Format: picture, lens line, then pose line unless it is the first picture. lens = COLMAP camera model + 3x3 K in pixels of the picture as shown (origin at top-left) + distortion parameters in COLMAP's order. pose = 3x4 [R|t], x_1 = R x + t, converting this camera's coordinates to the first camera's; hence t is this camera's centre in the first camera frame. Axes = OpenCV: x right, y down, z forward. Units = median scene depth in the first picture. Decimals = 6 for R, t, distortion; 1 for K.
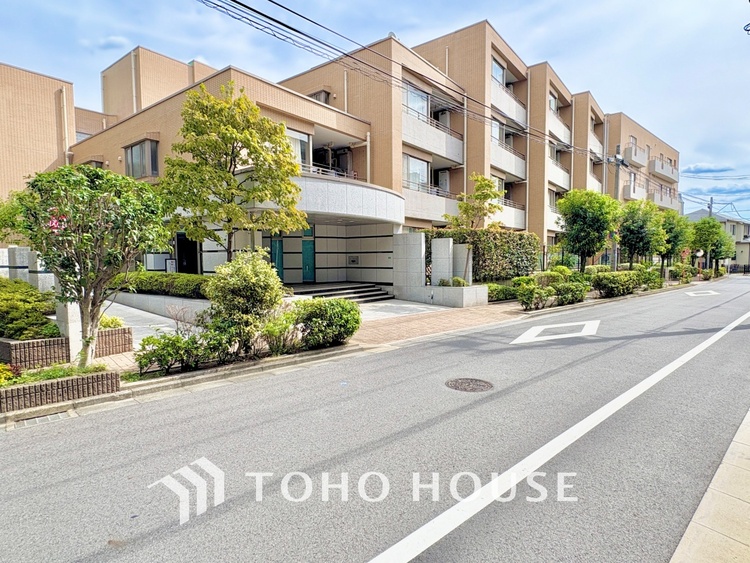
lens RADIAL K [[410.6, 0, 375.6], [0, 410.6, 282.0], [0, 0, 1]] dist [0.001251, 0.001928]
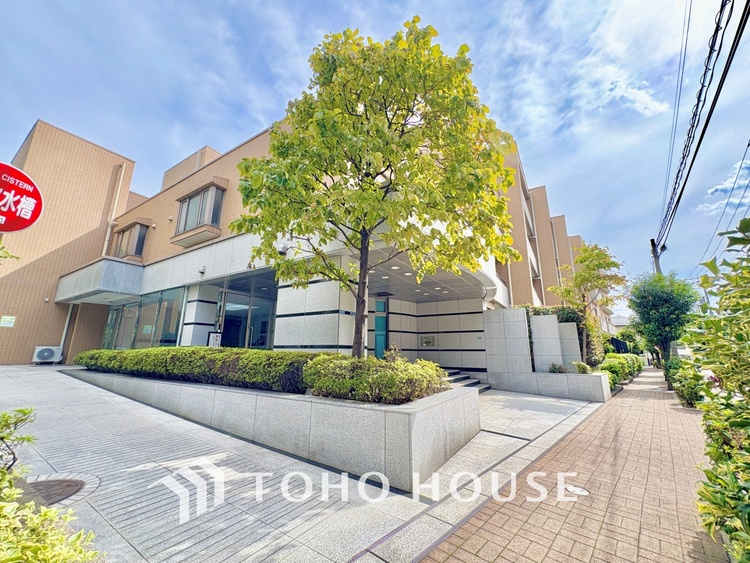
lens RADIAL K [[299.9, 0, 375.8], [0, 299.9, 281.2], [0, 0, 1]] dist [0.001396, 0.000197]
pose [[0.995794, 0.034880, 0.084717, -0.249478], [-0.009079, 0.957711, -0.287588, 0.010175], [-0.091166, 0.285610, 0.954000, 0.409105]]
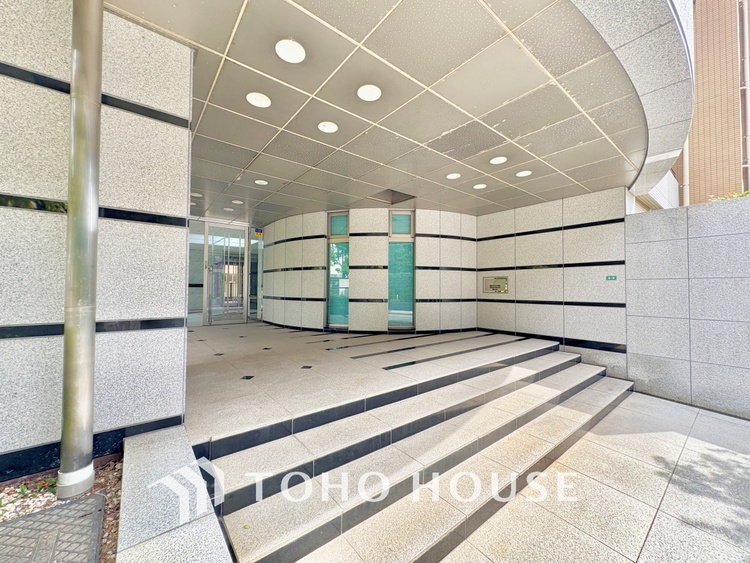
lens RADIAL K [[299.9, 0, 375.8], [0, 299.9, 281.2], [0, 0, 1]] dist [0.001396, 0.000197]
pose [[0.972066, 0.007039, -0.234602, -0.119312], [-0.026806, 0.996340, -0.081173, -0.028423], [0.233172, 0.085194, 0.968697, 0.710792]]
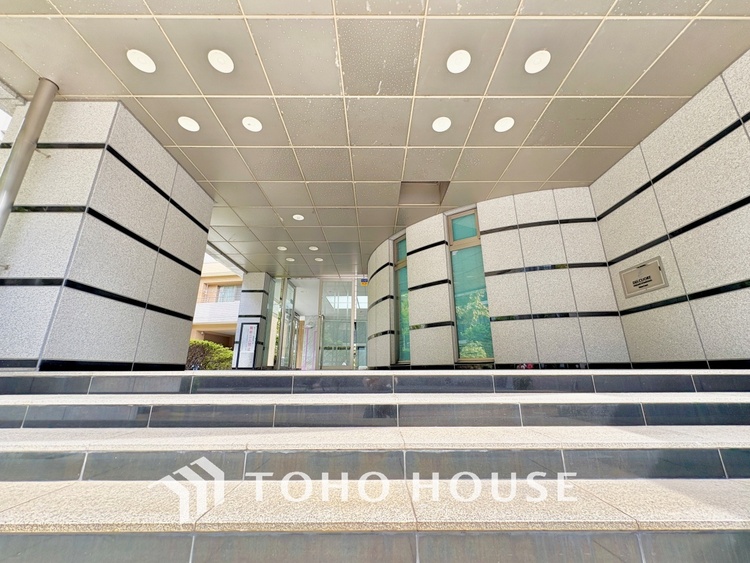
lens RADIAL K [[299.9, 0, 375.8], [0, 299.9, 281.2], [0, 0, 1]] dist [0.001396, 0.000197]
pose [[0.613677, -0.222809, -0.757467, -0.015102], [-0.047721, 0.947136, -0.317263, 0.019734], [0.788114, 0.230844, 0.570603, 0.849986]]
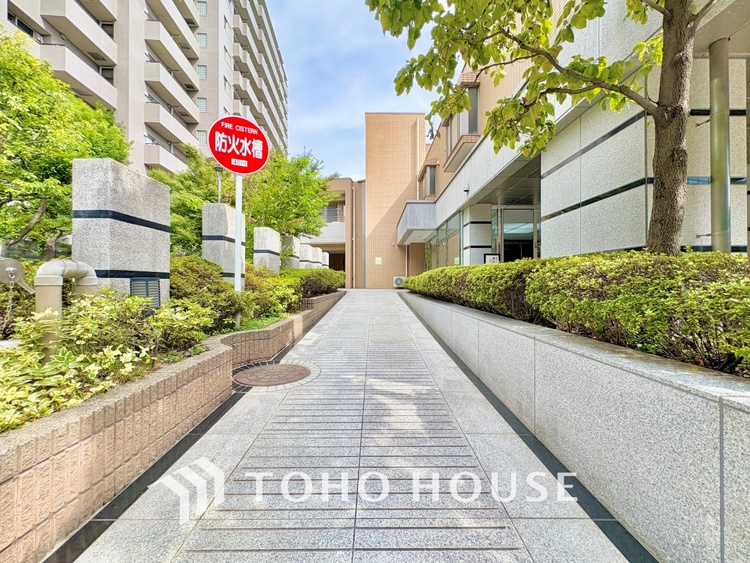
lens RADIAL K [[299.9, 0, 375.8], [0, 299.9, 281.2], [0, 0, 1]] dist [0.001396, 0.000197]
pose [[0.616332, 0.002034, -0.787483, -0.219758], [-0.050821, 0.998015, -0.037199, 0.017277], [0.785844, 0.062948, 0.615212, 0.529174]]
